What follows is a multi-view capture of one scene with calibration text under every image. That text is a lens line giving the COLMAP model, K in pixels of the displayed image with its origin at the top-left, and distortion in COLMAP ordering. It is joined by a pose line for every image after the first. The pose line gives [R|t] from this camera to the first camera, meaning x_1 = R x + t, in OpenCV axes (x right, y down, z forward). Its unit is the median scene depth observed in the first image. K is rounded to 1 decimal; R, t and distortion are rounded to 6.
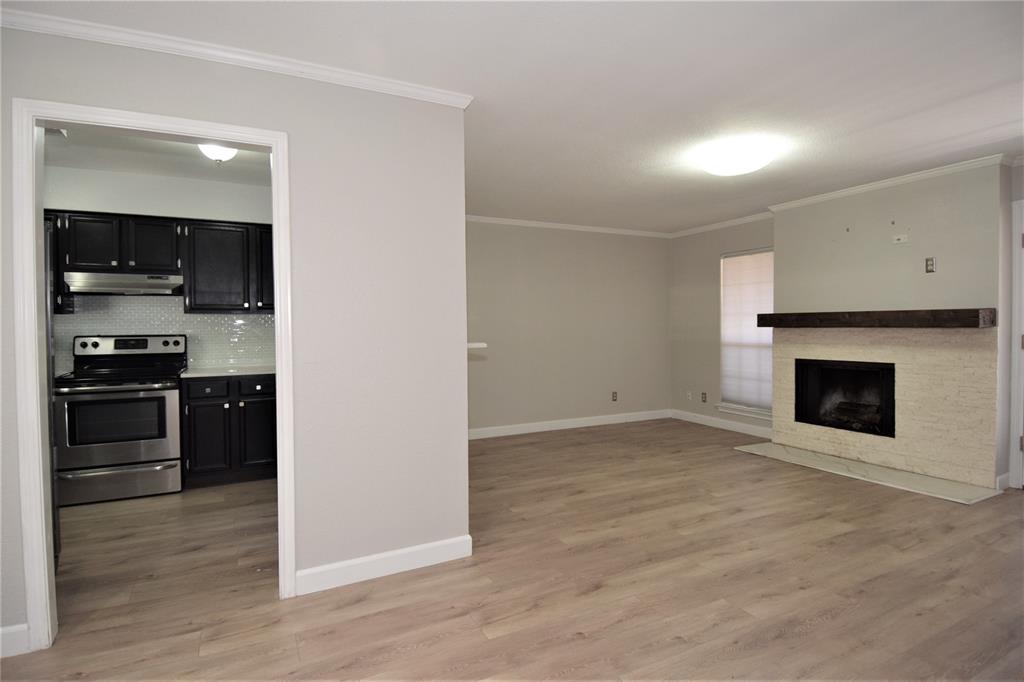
lens RADIAL K [[518.3, 0, 512.0], [0, 518.3, 341.0], [0, 0, 1]] dist [0.020946, -0.000501]
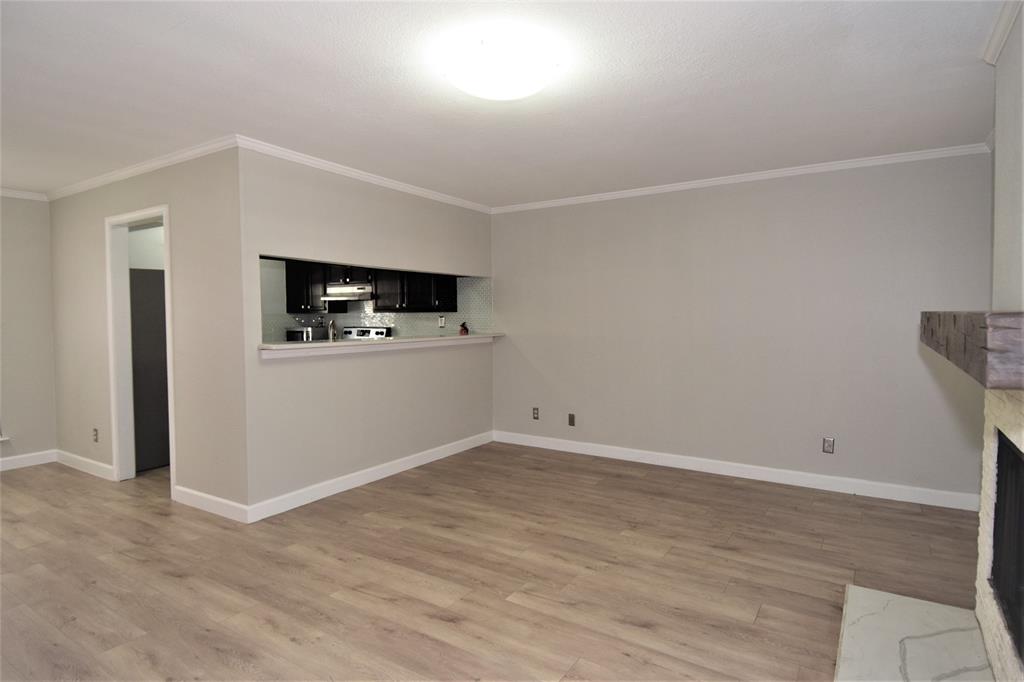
lens RADIAL K [[546.0, 0, 514.8], [0, 546.0, 337.1], [0, 0, 1]] dist [0.044274, -0.048066]
pose [[0.518345, 0.036103, -0.854409, 0.937025], [-0.023462, 0.999333, 0.027992, -0.041955], [0.854850, 0.005537, 0.518846, 0.635873]]
